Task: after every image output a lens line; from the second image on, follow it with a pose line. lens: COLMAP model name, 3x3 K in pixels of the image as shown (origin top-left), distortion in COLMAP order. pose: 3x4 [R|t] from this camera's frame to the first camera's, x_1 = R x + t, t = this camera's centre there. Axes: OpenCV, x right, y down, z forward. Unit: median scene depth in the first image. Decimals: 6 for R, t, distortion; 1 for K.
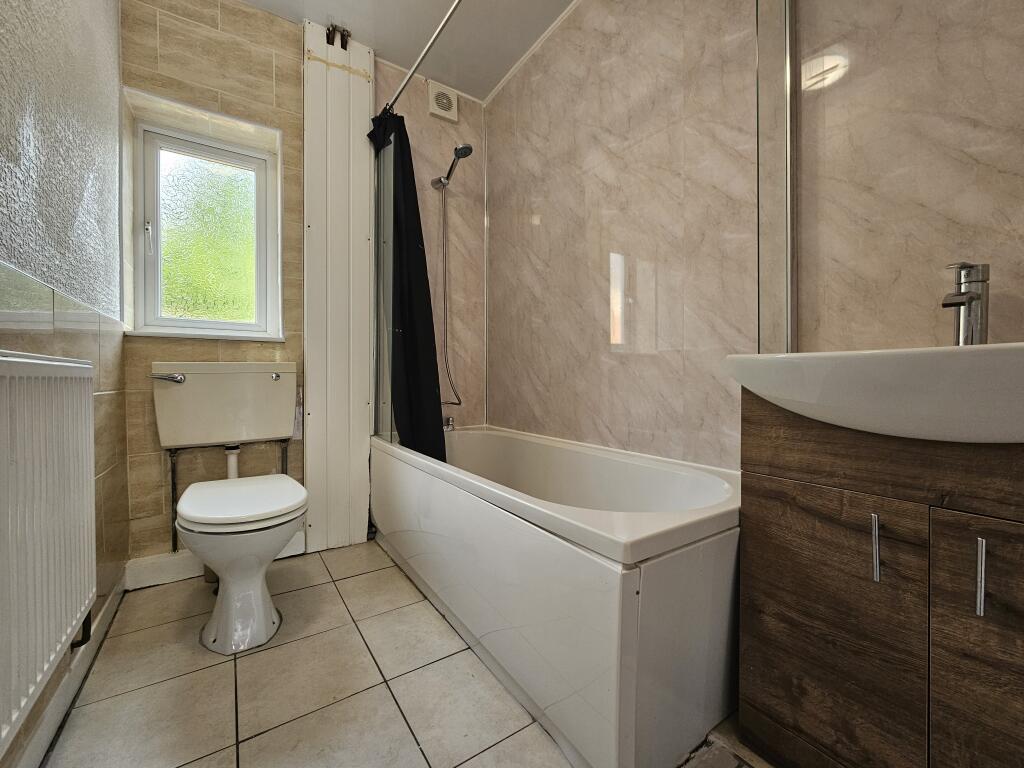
lens RADIAL K [[424.4, 0, 512.0], [0, 424.4, 380.0], [0, 0, 1]] dist [0.000467, -0.000316]
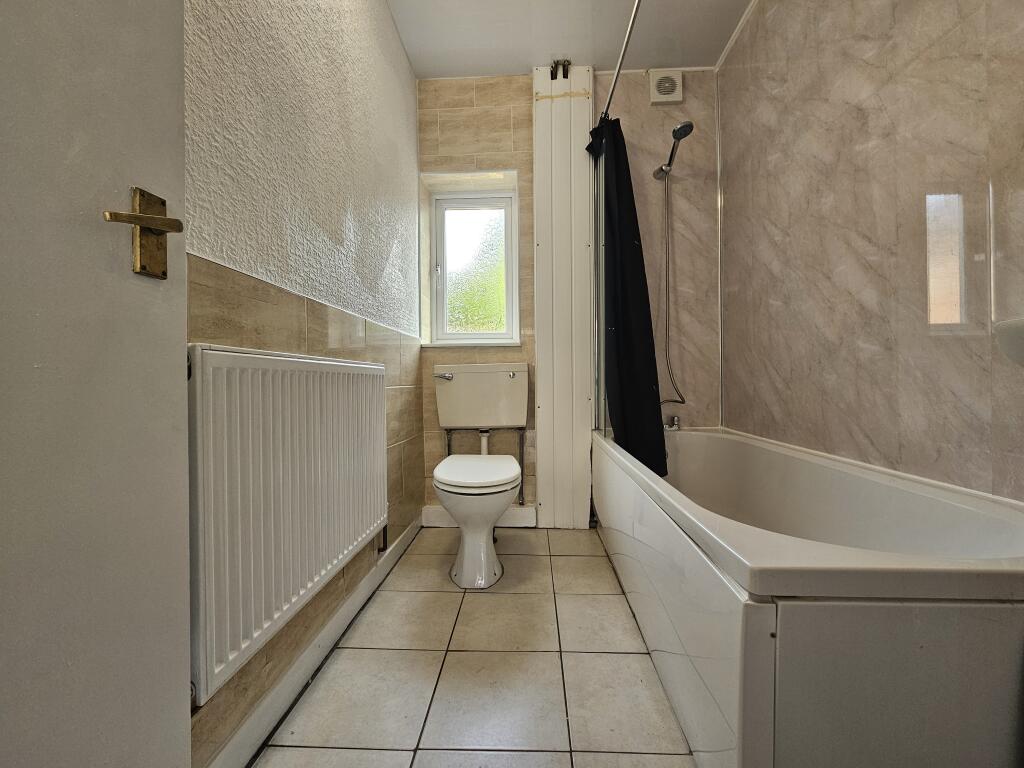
lens RADIAL K [[424.4, 0, 512.0], [0, 424.4, 380.0], [0, 0, 1]] dist [0.000467, -0.000316]
pose [[0.801079, -0.007442, -0.598512, 0.155732], [0.005183, 0.999971, -0.005497, 0.012588], [0.598536, 0.001301, 0.801095, 0.033073]]
